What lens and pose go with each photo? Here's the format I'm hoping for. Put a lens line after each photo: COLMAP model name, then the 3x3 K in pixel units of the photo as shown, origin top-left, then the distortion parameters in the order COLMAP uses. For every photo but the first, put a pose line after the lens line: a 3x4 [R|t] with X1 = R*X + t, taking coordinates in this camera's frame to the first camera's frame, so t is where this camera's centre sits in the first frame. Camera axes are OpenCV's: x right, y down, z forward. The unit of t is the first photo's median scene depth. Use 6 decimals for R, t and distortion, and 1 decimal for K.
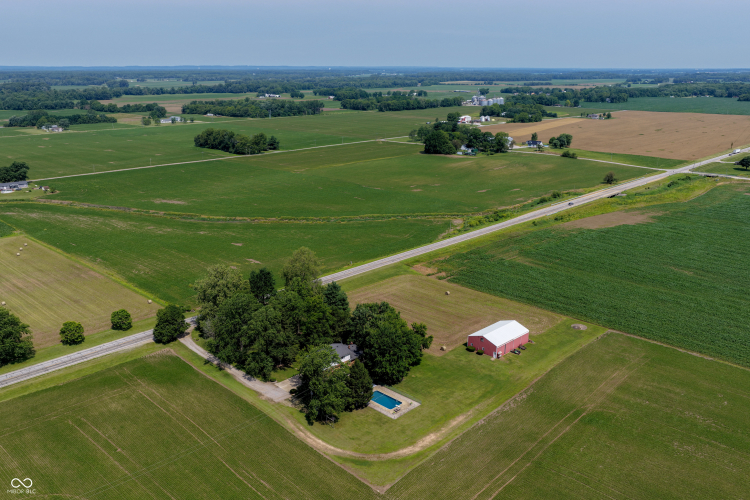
lens RADIAL K [[622.3, 0, 376.1], [0, 622.3, 268.8], [0, 0, 1]] dist [-0.014269, 0.040717]
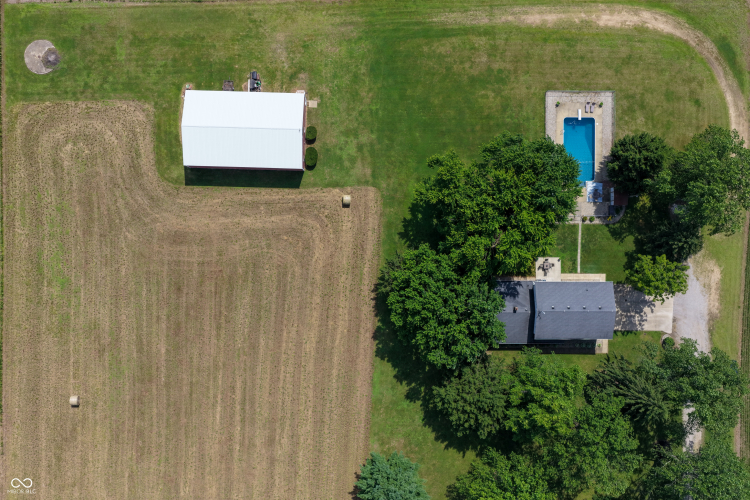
lens RADIAL K [[622.3, 0, 367.9], [0, 622.3, 252.1], [0, 0, 1]] dist [-0.014269, 0.040717]
pose [[-0.695471, -0.718546, -0.003355, 0.049666], [0.216428, -0.213926, 0.952573, -0.245267], [-0.685185, 0.661761, 0.304293, 0.623671]]
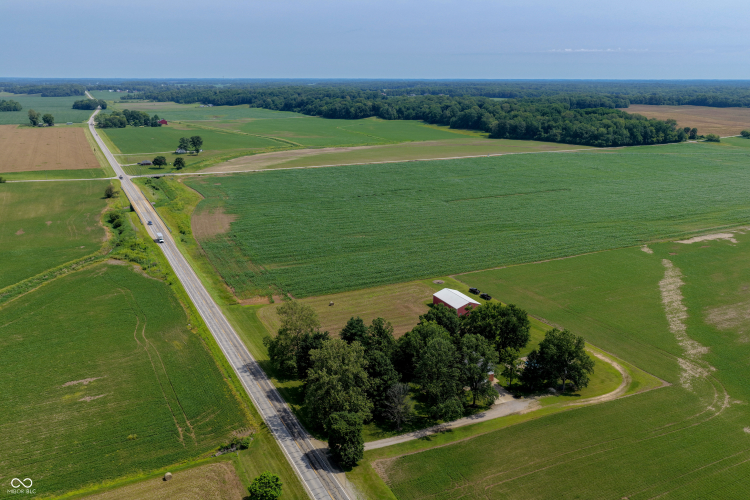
lens RADIAL K [[622.3, 0, 375.1], [0, 622.3, 254.7], [0, 0, 1]] dist [-0.014269, 0.040717]
pose [[0.330813, -0.256977, 0.908034, -0.676727], [0.287387, 0.943940, 0.162438, -0.160271], [-0.898872, 0.207220, 0.386120, 0.479838]]
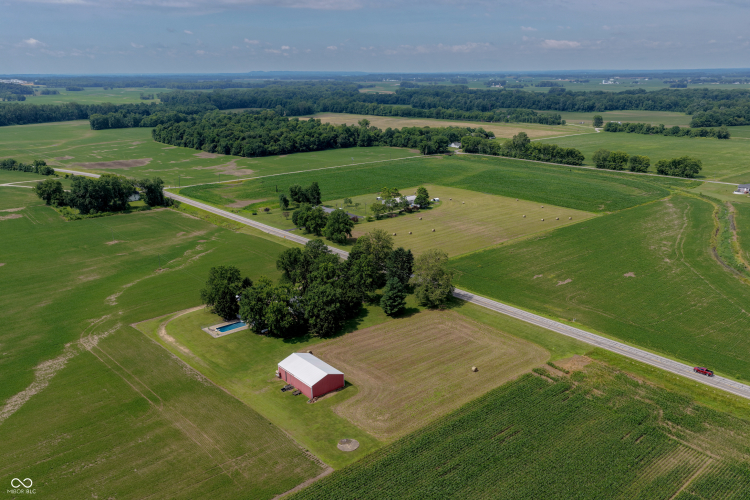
lens RADIAL K [[622.3, 0, 375.3], [0, 622.3, 248.1], [0, 0, 1]] dist [-0.014269, 0.040717]
pose [[-0.080387, 0.274545, -0.958208, 0.732813], [-0.302607, 0.909226, 0.285897, -0.249143], [0.949720, 0.312942, 0.009989, 0.746798]]
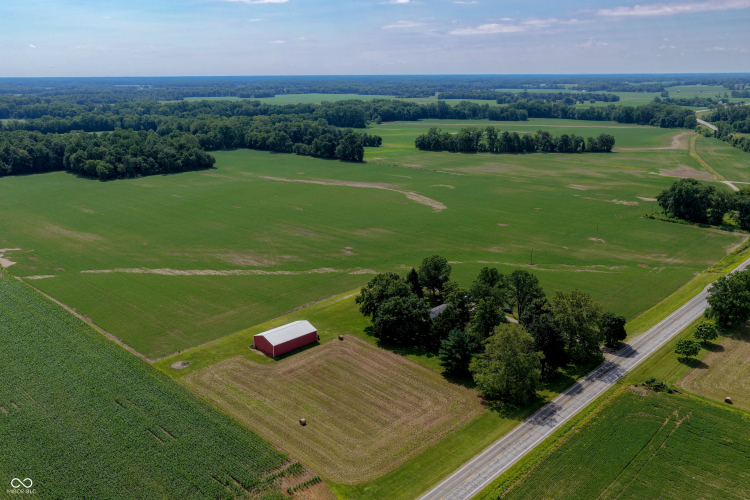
lens RADIAL K [[622.3, 0, 378.3], [0, 622.3, 248.3], [0, 0, 1]] dist [-0.014269, 0.040717]
pose [[-0.999959, 0.009083, -0.000240, 0.030809], [0.007420, 0.831553, 0.555396, -0.426021], [0.005244, 0.555371, -0.831586, 1.296872]]
